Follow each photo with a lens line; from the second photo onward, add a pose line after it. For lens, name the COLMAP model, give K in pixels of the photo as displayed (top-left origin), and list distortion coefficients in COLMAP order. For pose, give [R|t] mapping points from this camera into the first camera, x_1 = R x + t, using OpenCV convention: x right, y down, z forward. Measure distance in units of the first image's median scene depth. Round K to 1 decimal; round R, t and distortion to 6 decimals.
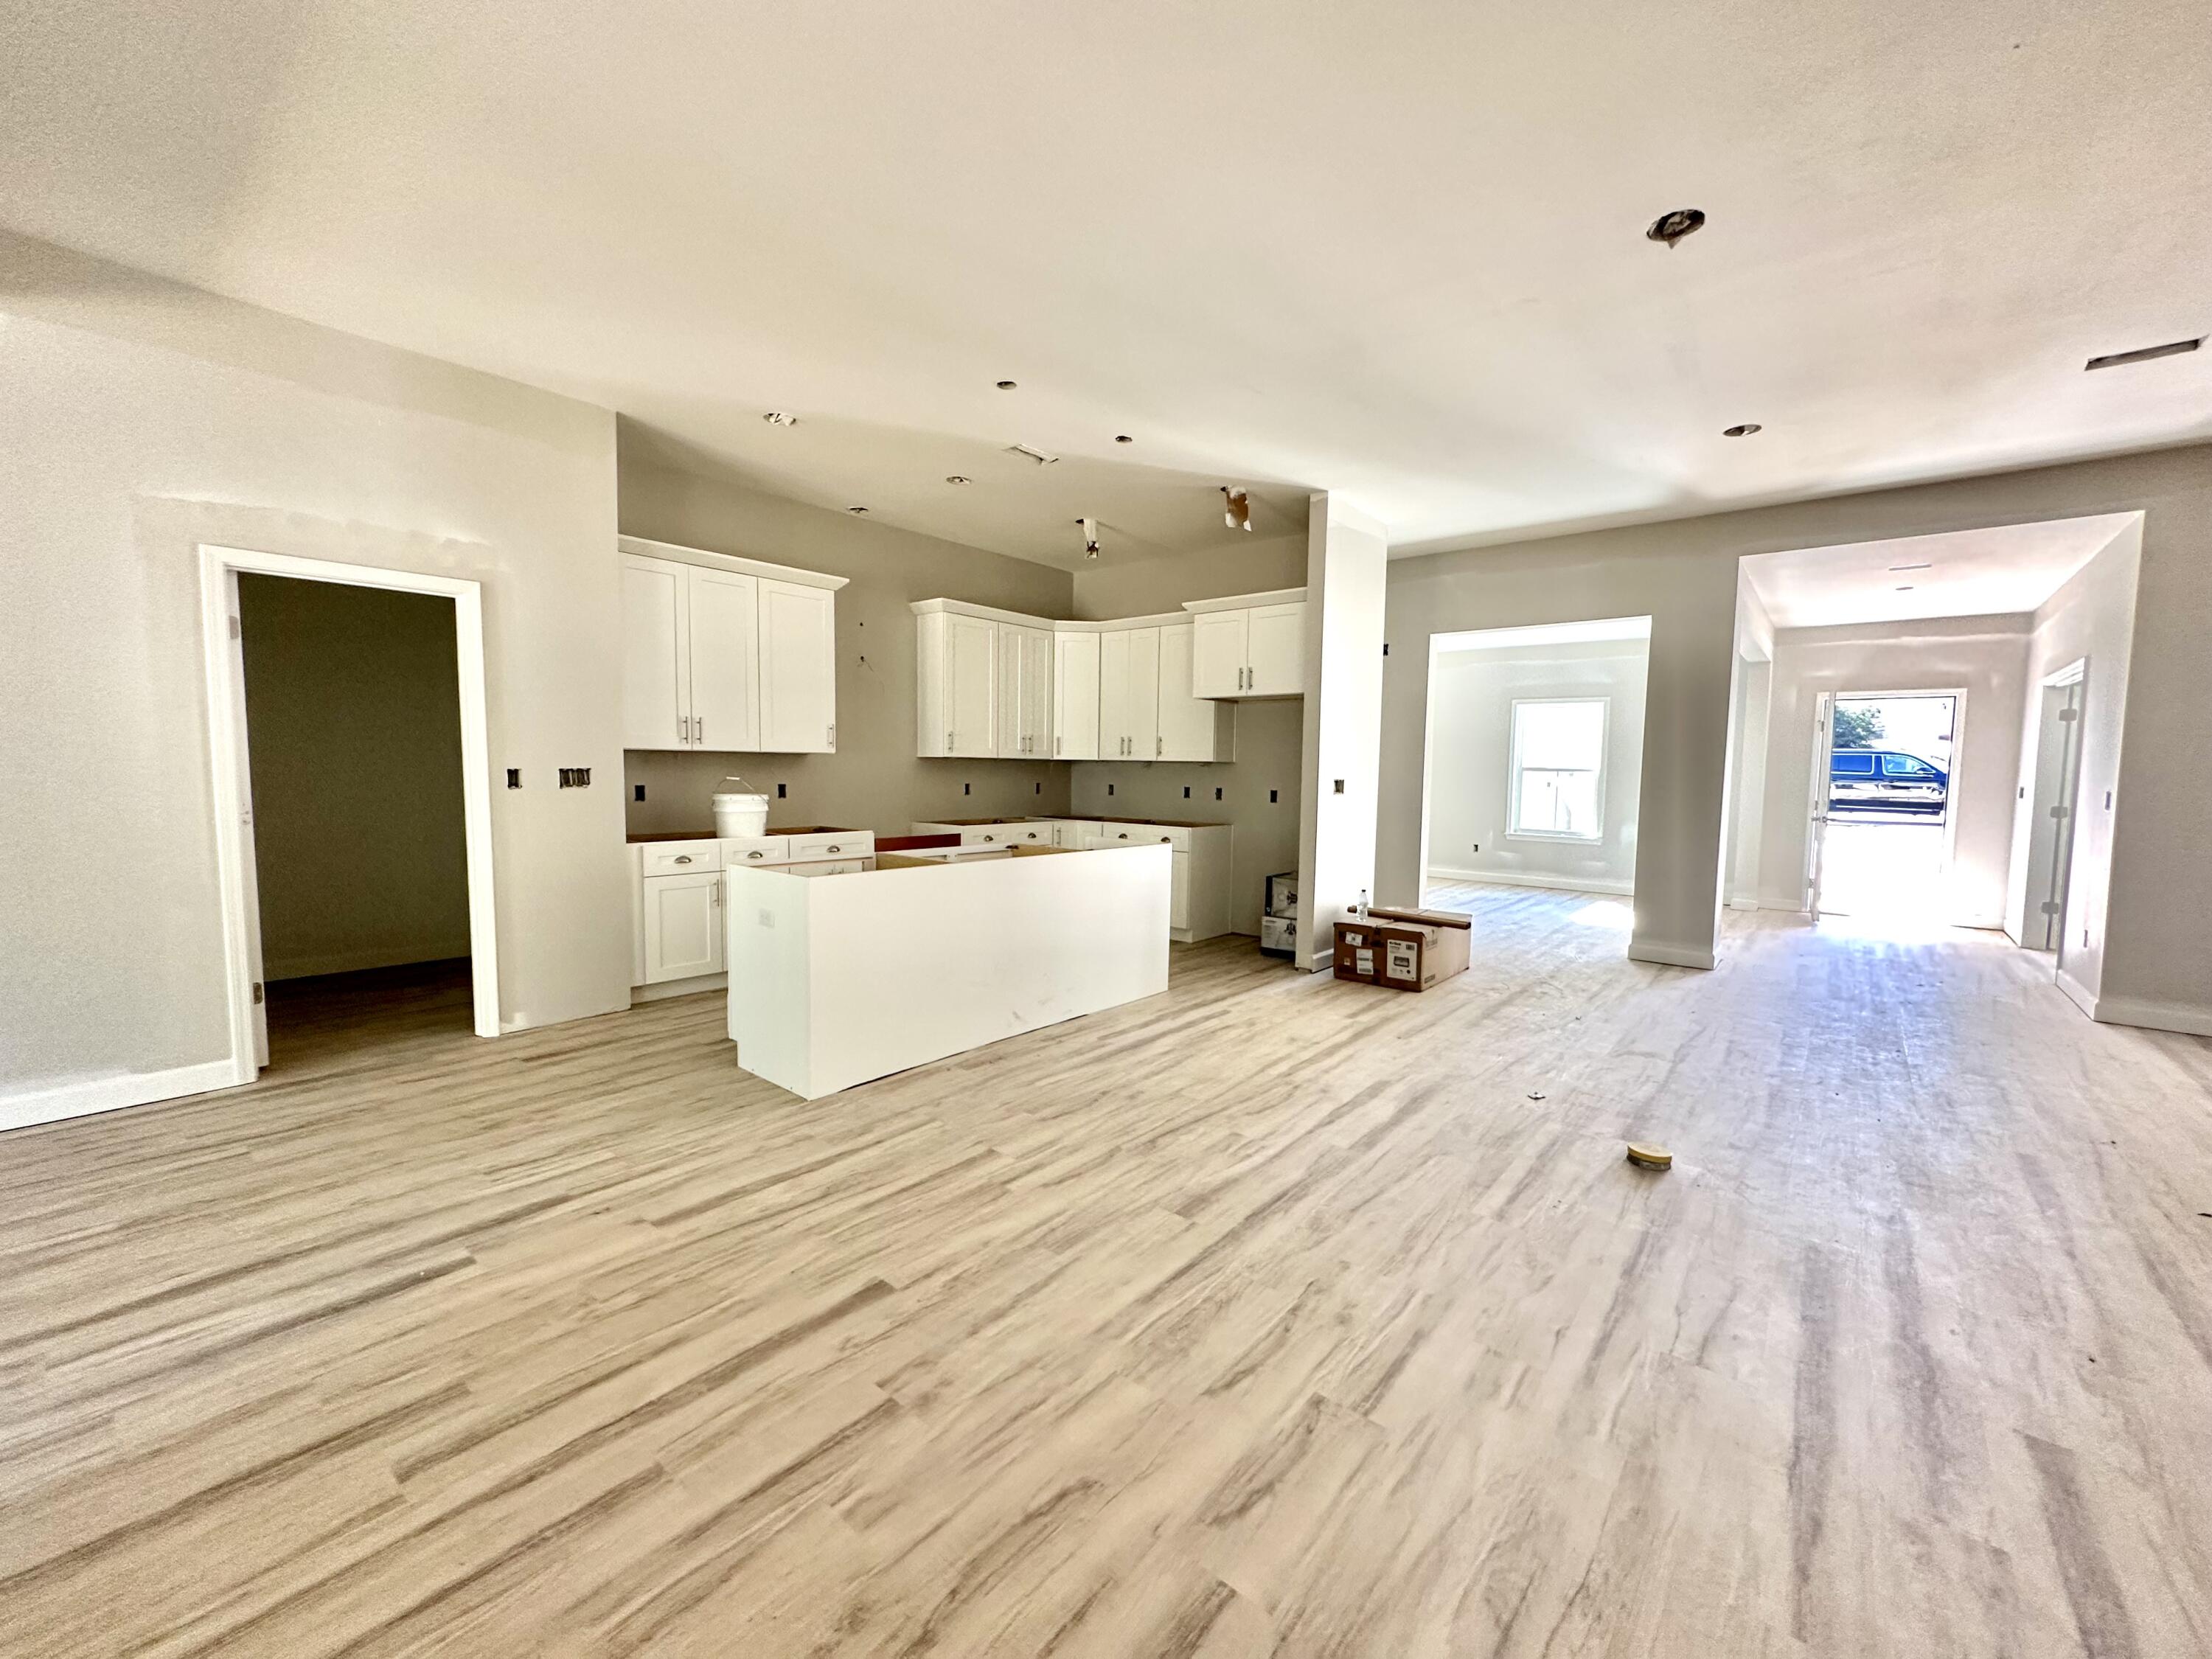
lens RADIAL K [[902.2, 0, 1111.2], [0, 902.2, 830.2], [0, 0, 1]] dist [0.003995, -0.000234]
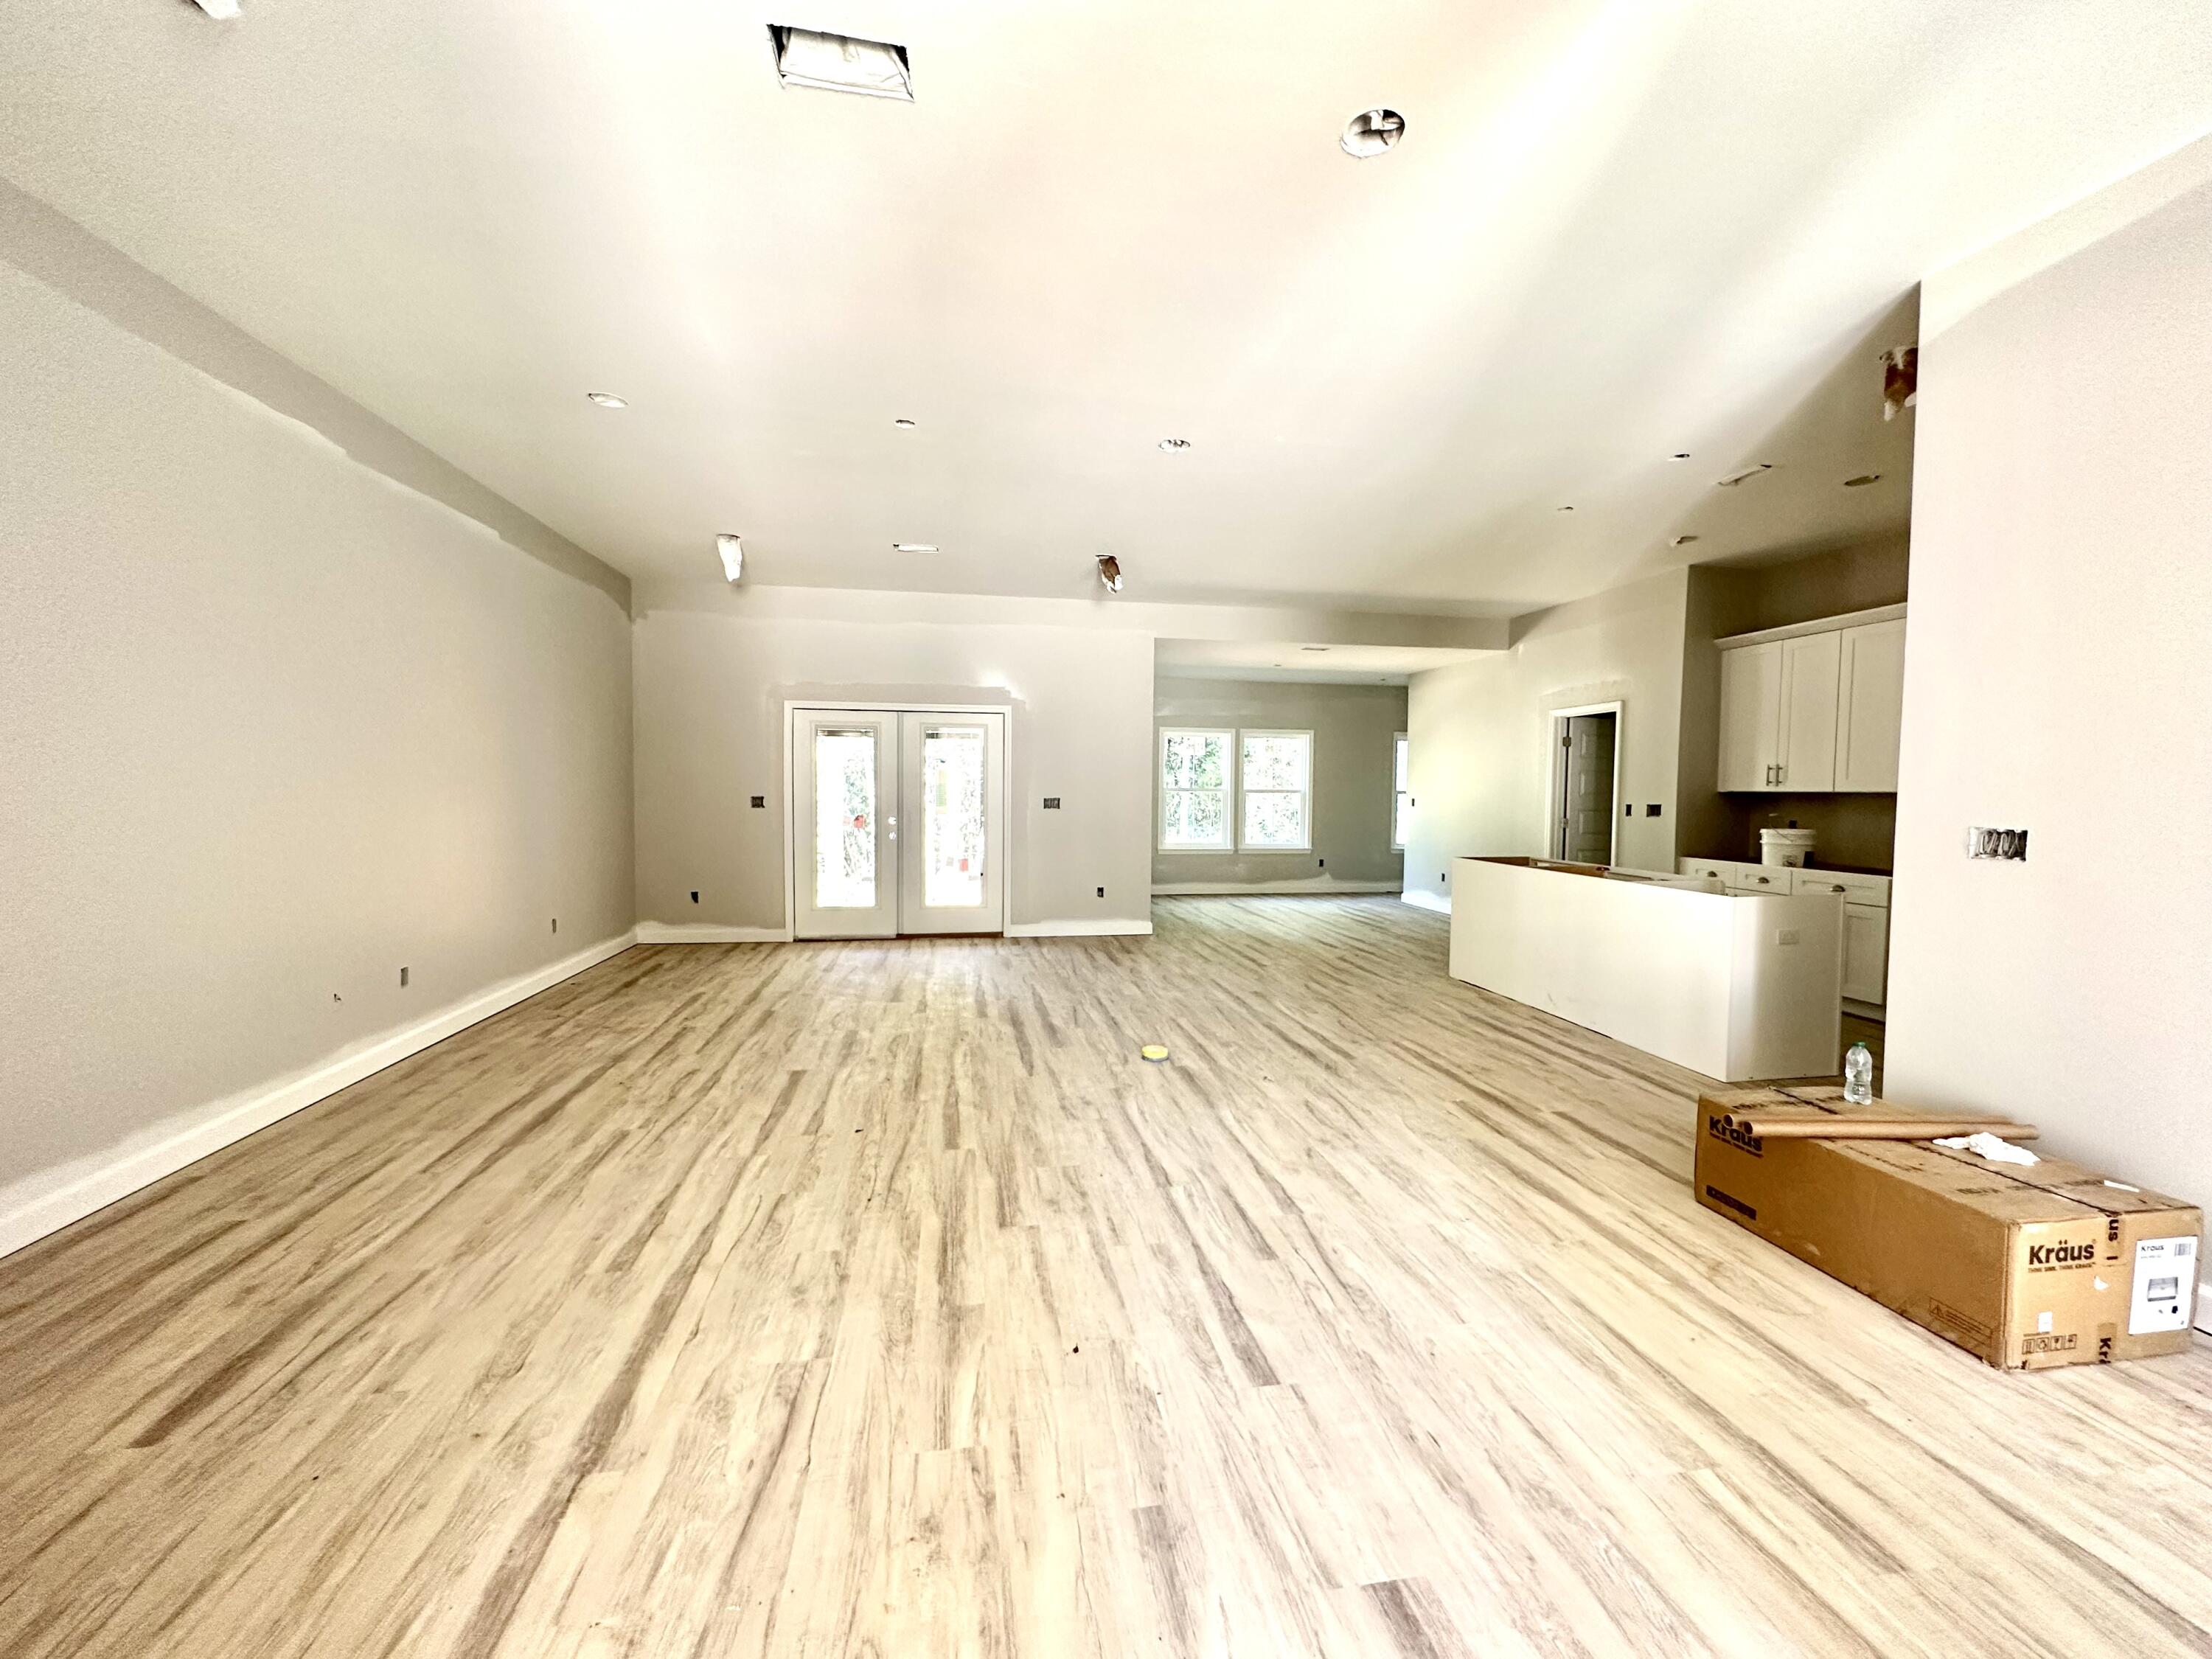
lens RADIAL K [[902.2, 0, 1100.6], [0, 902.2, 836.7], [0, 0, 1]] dist [0.003995, -0.000234]
pose [[-0.664499, 0.020177, -0.747016, 1.302261], [-0.069588, 0.993621, 0.088739, -0.089733], [0.744042, 0.110951, -0.658856, 1.388766]]
